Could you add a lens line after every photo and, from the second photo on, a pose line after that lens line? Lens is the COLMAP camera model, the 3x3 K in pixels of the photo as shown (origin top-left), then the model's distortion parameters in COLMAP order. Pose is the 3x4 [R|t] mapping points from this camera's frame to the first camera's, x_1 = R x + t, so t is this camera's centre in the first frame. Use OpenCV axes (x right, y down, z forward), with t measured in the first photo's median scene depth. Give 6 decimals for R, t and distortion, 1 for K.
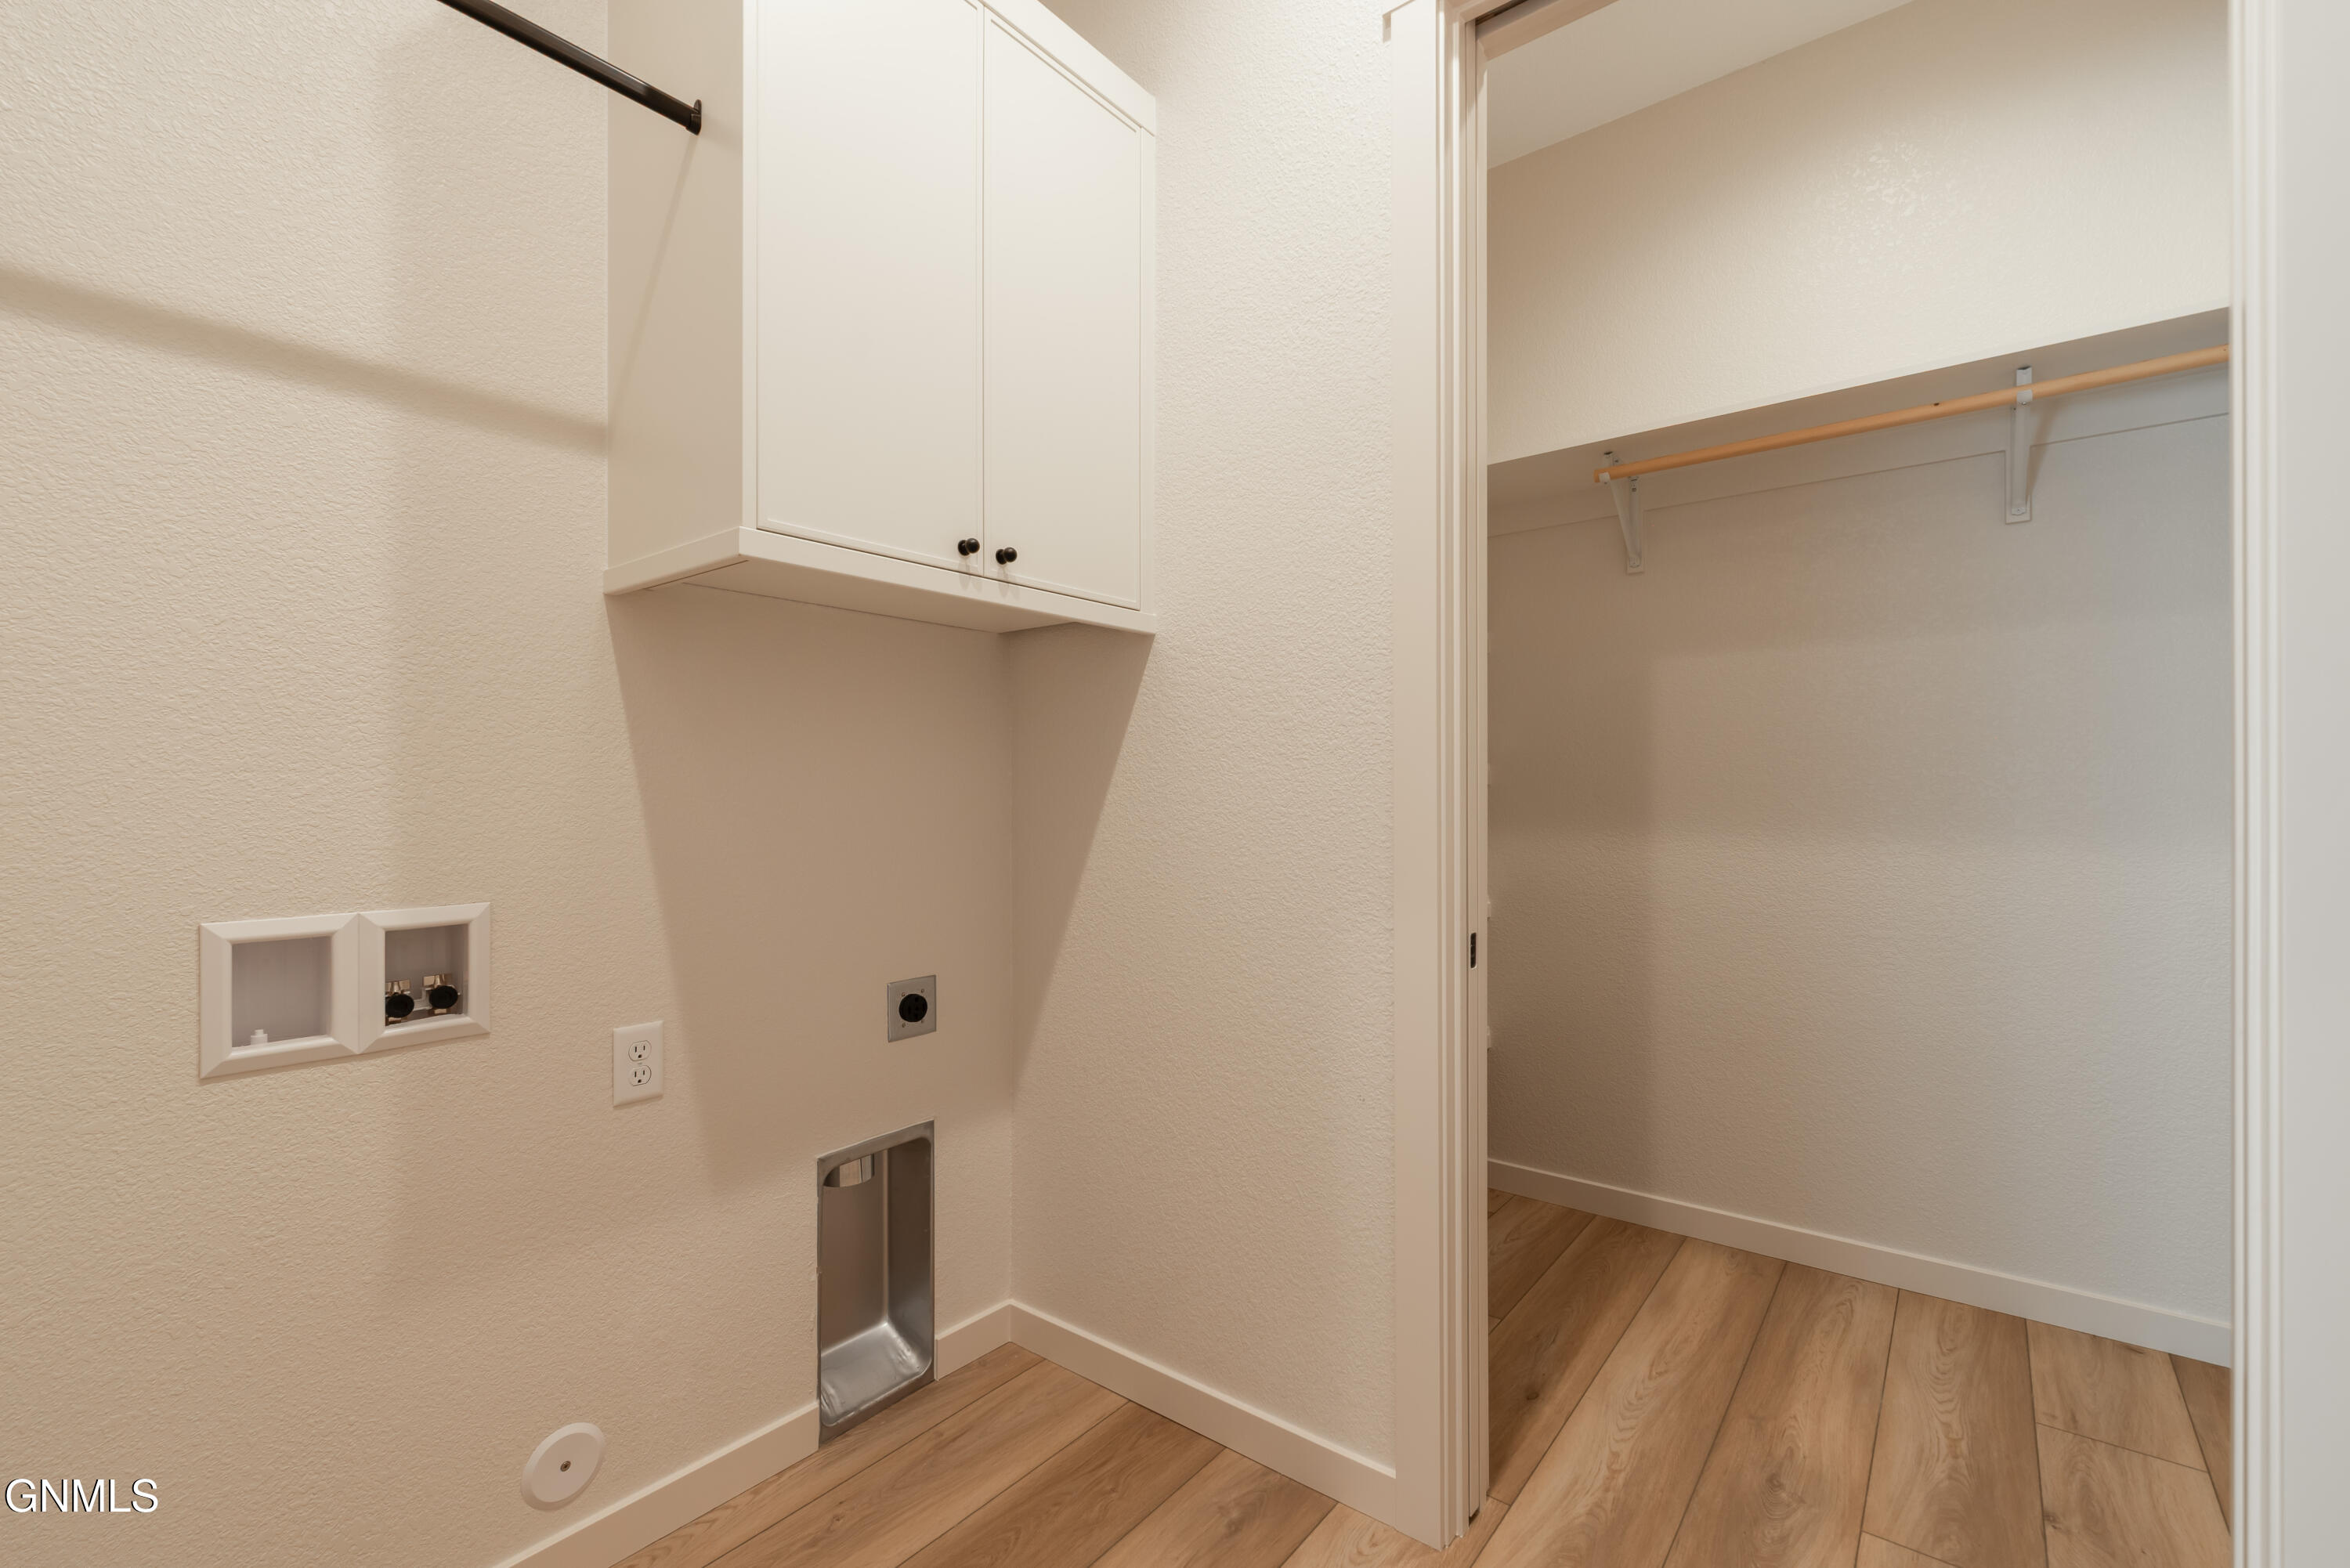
lens RADIAL K [[1013.0, 0, 1172.6], [0, 1013.0, 788.3], [0, 0, 1]] dist [0.000797, -0.000746]
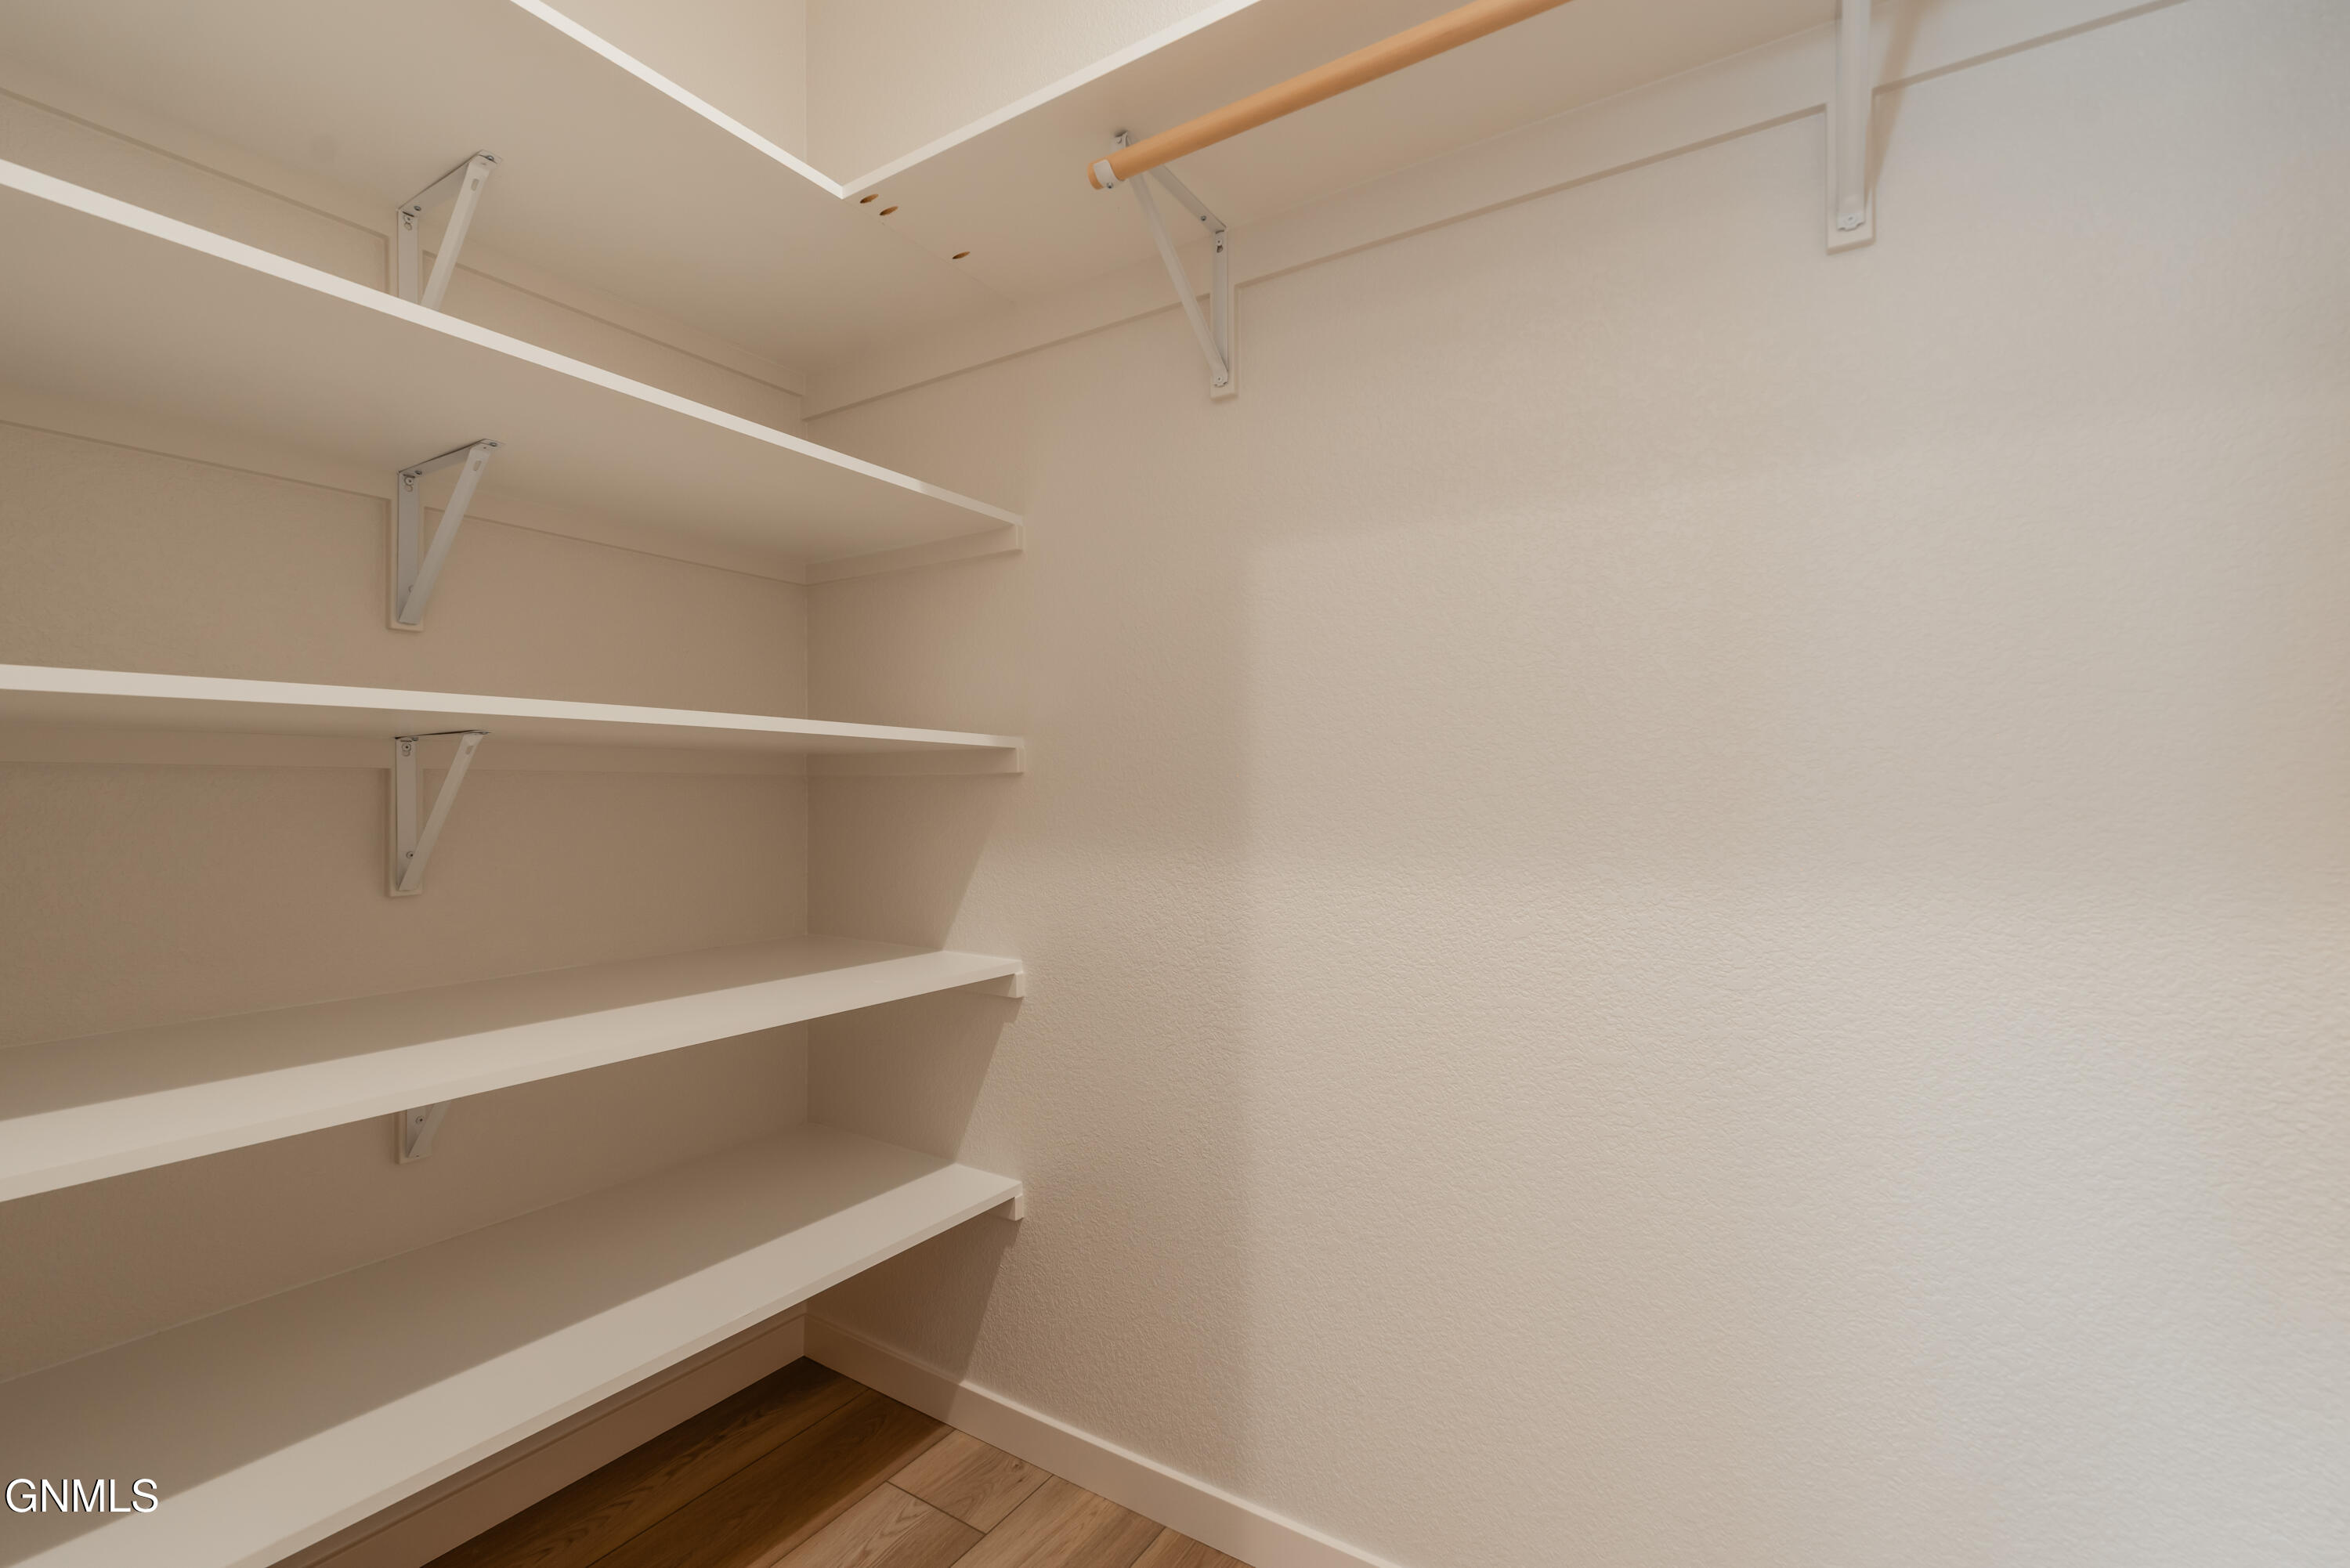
lens RADIAL K [[1013.0, 0, 1176.2], [0, 1013.0, 784.8], [0, 0, 1]] dist [0.000797, -0.000746]
pose [[0.995786, 0.005306, 0.091555, 0.450914], [-0.004952, 0.999979, -0.004093, 0.006900], [-0.091575, 0.003622, 0.995792, 0.524464]]
